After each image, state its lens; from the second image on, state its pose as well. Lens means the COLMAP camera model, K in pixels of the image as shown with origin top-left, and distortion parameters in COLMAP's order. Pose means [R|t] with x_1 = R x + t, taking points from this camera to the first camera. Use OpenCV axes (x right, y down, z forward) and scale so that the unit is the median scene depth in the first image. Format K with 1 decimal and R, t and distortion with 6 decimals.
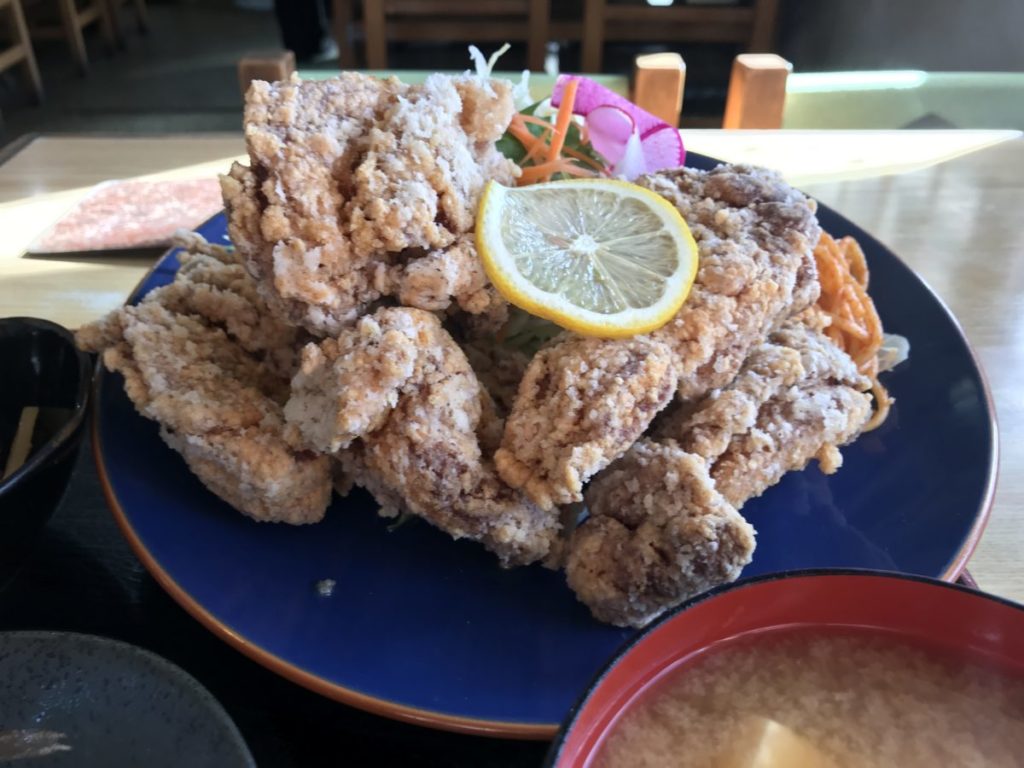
lens RADIAL K [[820.7, 0, 499.1], [0, 820.7, 373.1], [0, 0, 1]] dist [0.110390, -0.292643]
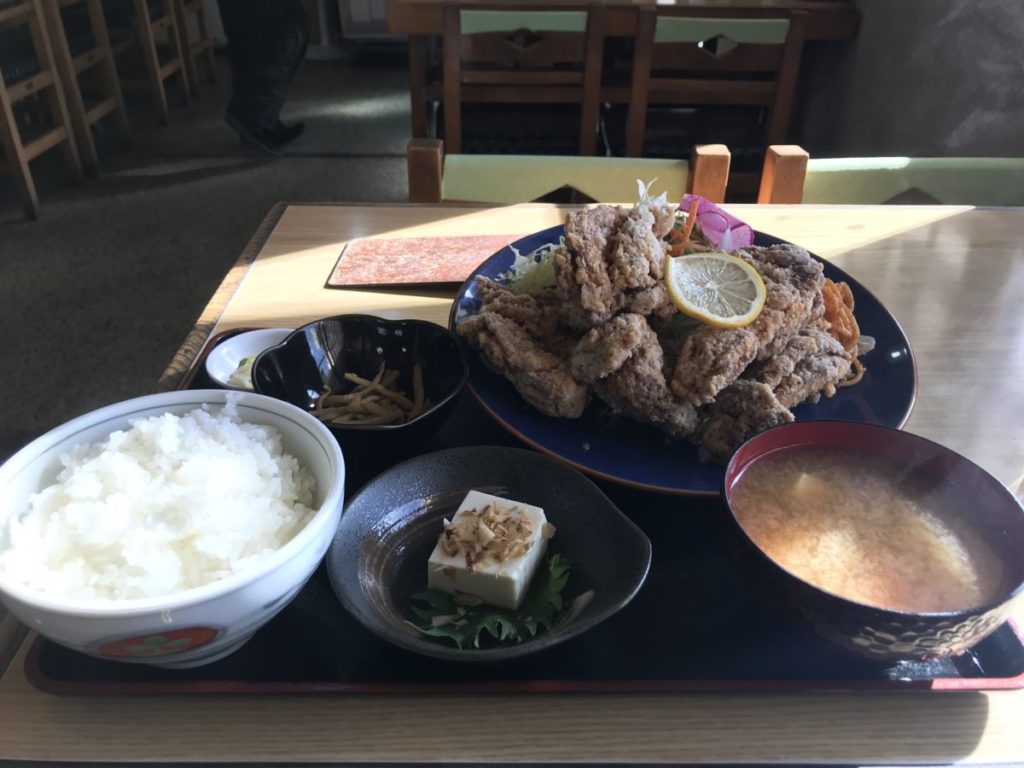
lens RADIAL K [[820.7, 0, 499.1], [0, 820.7, 373.1], [0, 0, 1]] dist [0.110390, -0.292643]
pose [[0.999765, 0.012490, -0.017728, -0.415494], [-0.013179, 0.999140, -0.039304, 0.164372], [0.017222, 0.039529, 0.999070, -1.154591]]
